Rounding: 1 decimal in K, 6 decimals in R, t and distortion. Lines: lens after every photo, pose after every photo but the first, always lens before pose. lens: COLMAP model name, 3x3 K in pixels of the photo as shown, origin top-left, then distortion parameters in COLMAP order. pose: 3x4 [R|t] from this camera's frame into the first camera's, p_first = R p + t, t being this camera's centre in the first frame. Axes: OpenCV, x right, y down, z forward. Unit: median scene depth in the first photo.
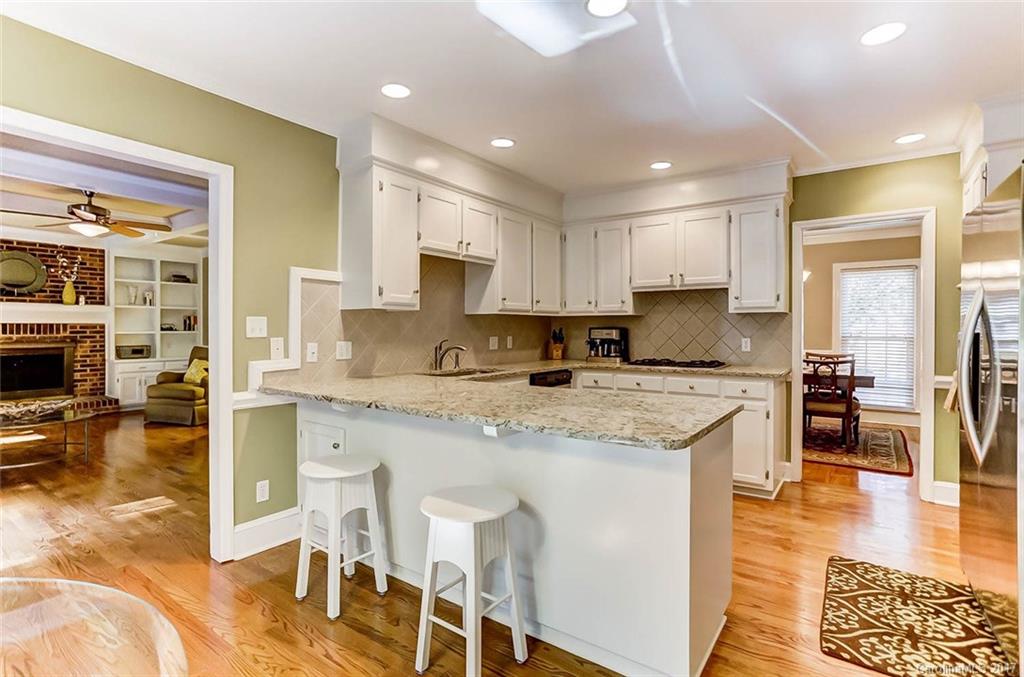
lens RADIAL K [[509.3, 0, 510.6], [0, 509.3, 331.0], [0, 0, 1]] dist [-0.034485, 0.021220]
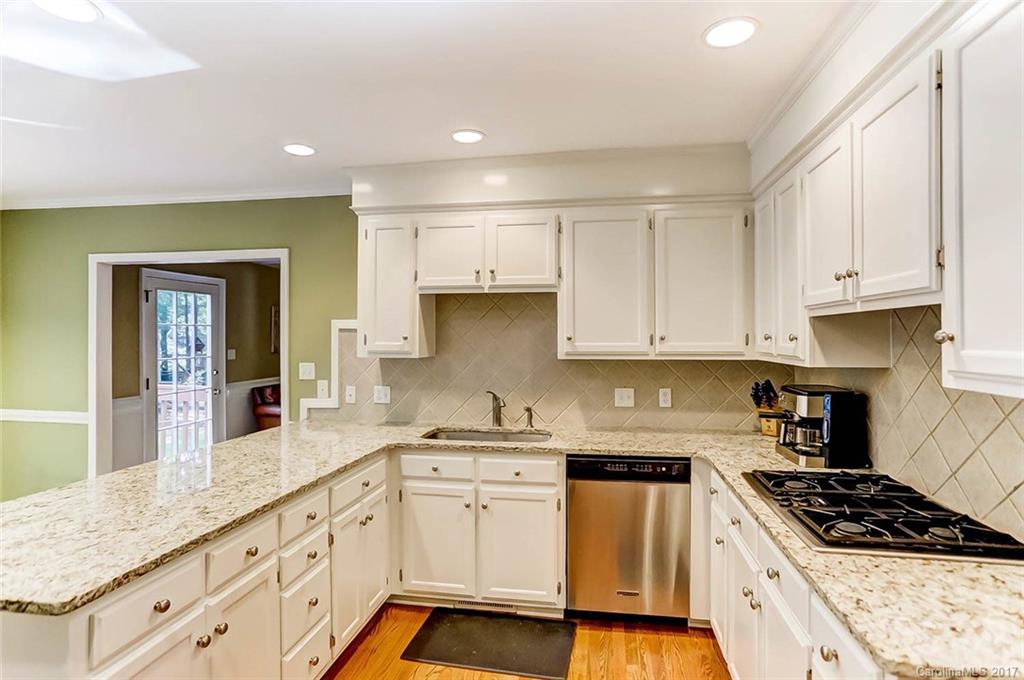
lens RADIAL K [[509.3, 0, 534.3], [0, 509.3, 337.7], [0, 0, 1]] dist [-0.034485, 0.021220]
pose [[0.445812, 0.002031, -0.895124, 0.737759], [-0.005308, 0.999986, -0.000374, -0.078906], [0.895111, 0.004918, 0.445817, 0.804256]]
